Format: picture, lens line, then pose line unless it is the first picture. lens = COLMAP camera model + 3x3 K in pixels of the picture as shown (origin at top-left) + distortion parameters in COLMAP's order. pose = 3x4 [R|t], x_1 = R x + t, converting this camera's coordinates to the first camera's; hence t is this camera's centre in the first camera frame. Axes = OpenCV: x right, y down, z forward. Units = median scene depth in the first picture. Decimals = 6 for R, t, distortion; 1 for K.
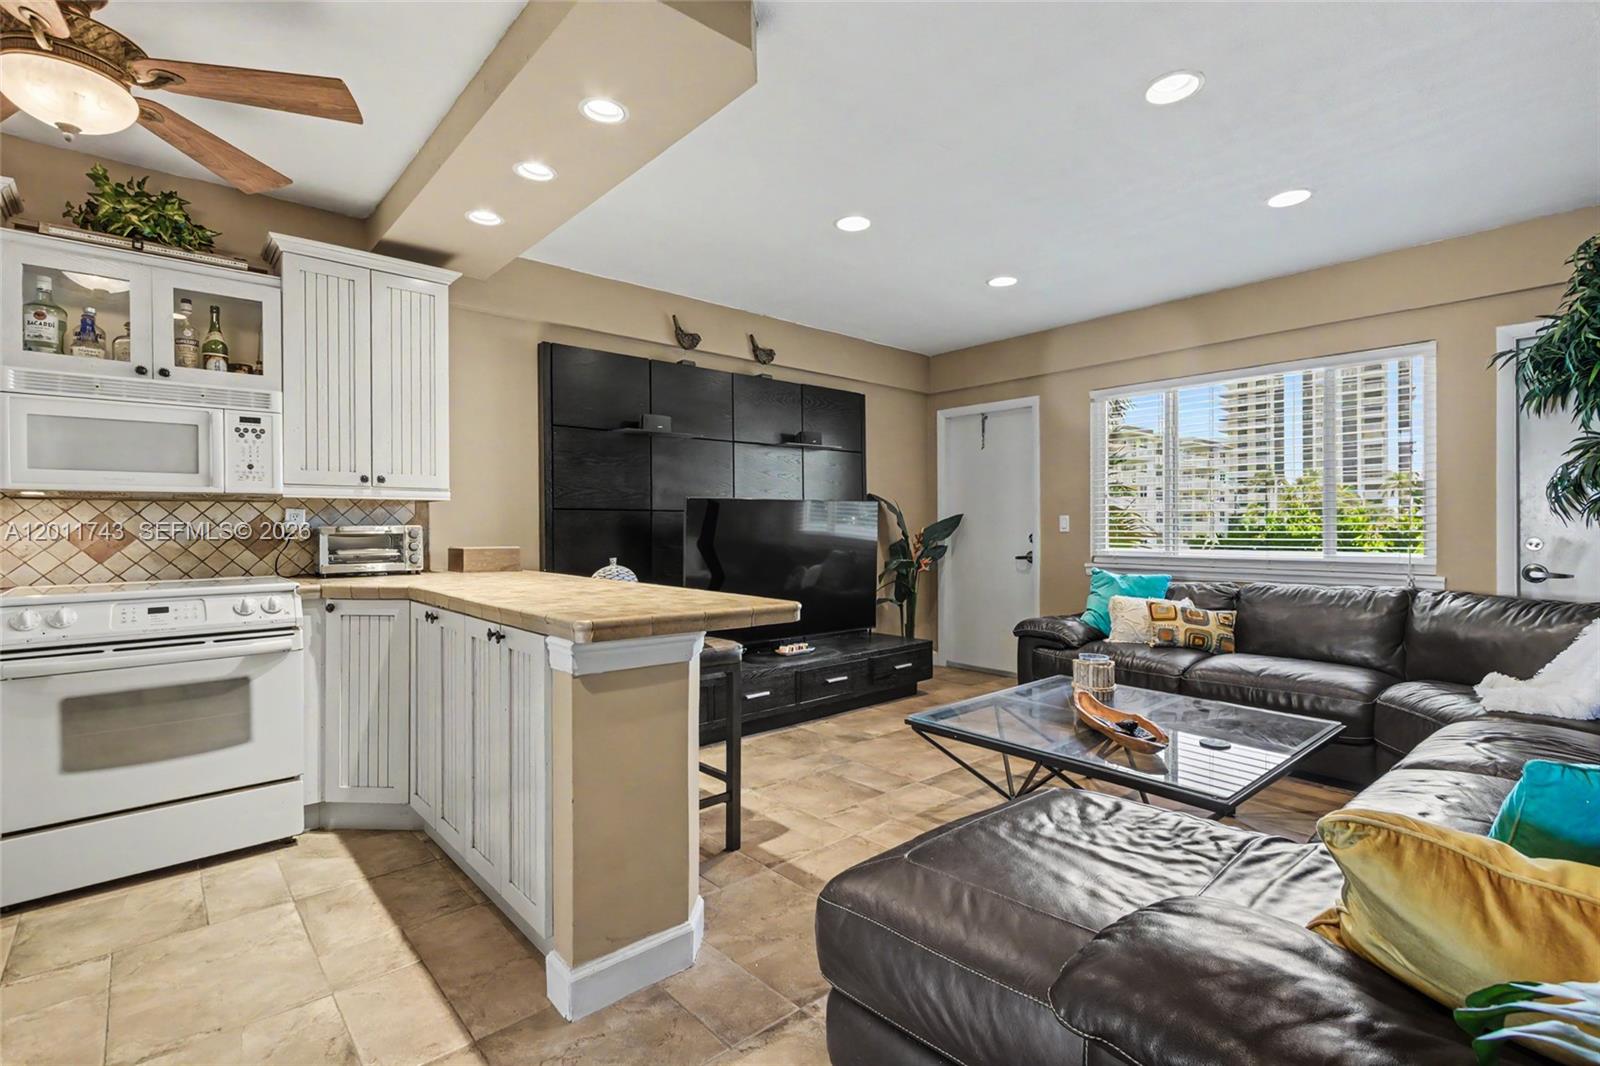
lens RADIAL K [[733.8, 0, 800.9], [0, 733.8, 529.9], [0, 0, 1]] dist [0.008077, -0.004373]
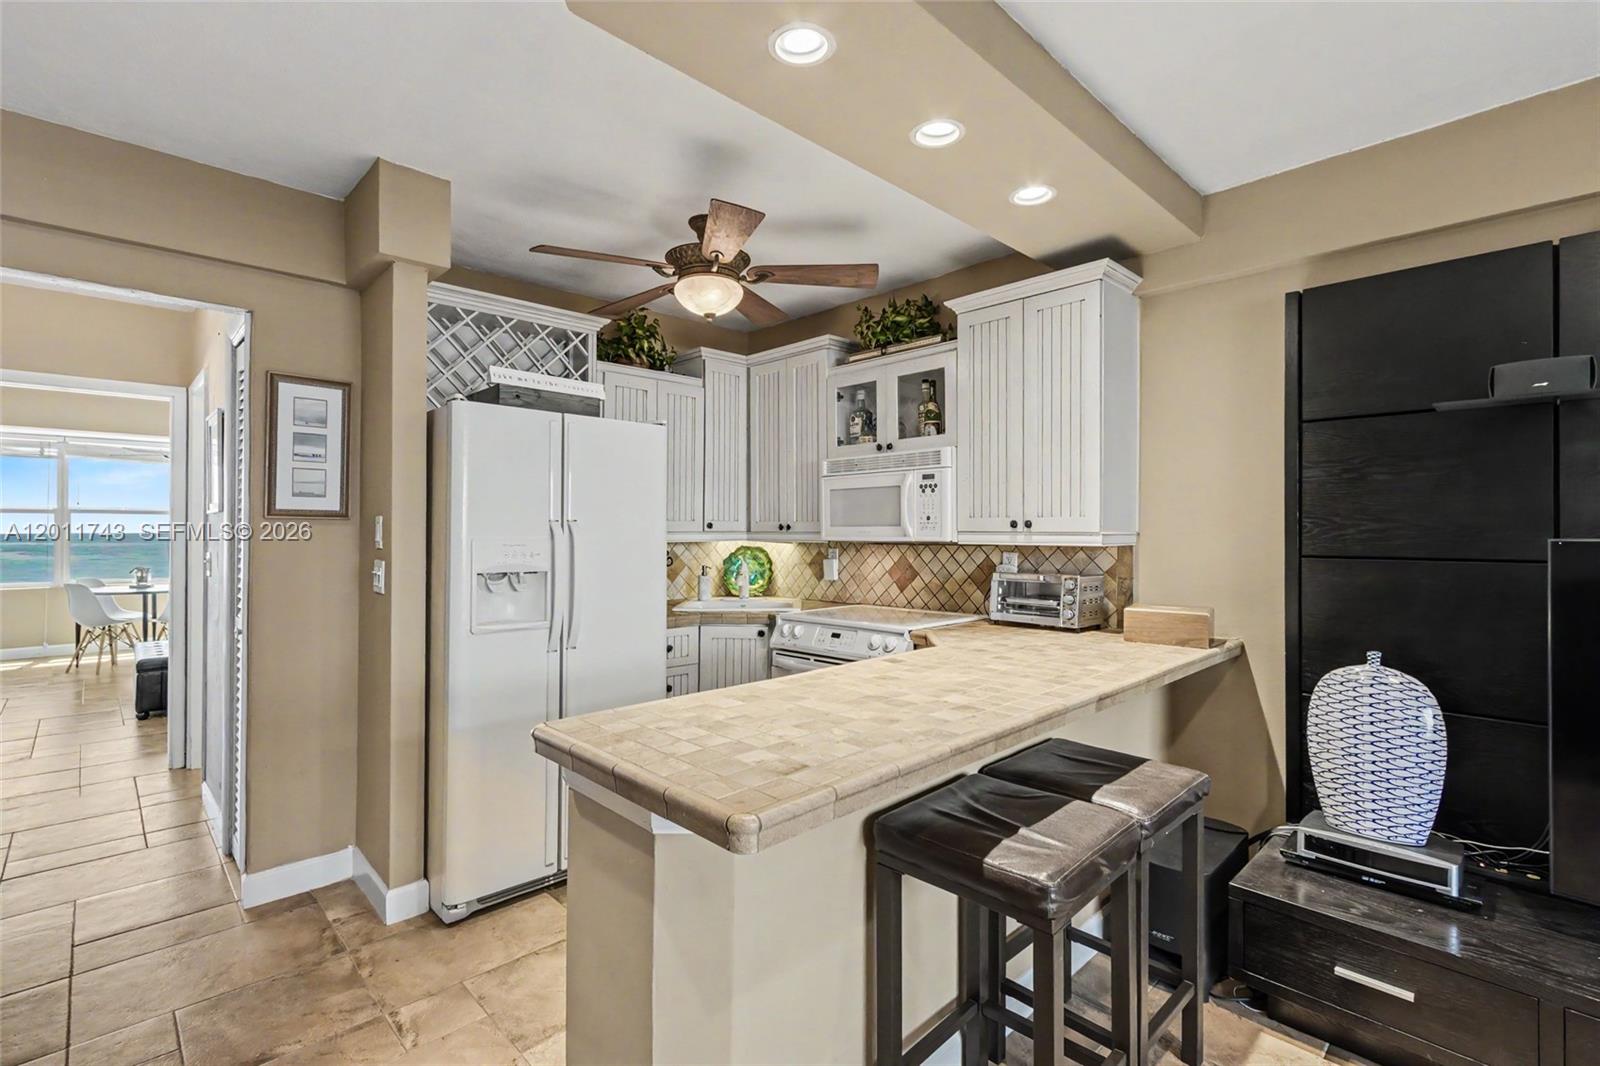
lens RADIAL K [[733.8, 0, 795.6], [0, 733.8, 526.9], [0, 0, 1]] dist [0.008077, -0.004373]
pose [[0.043543, -0.001931, -0.999050, 0.338164], [-0.004286, 0.999989, -0.002119, -0.063919], [0.999042, 0.004374, 0.043534, 0.693625]]
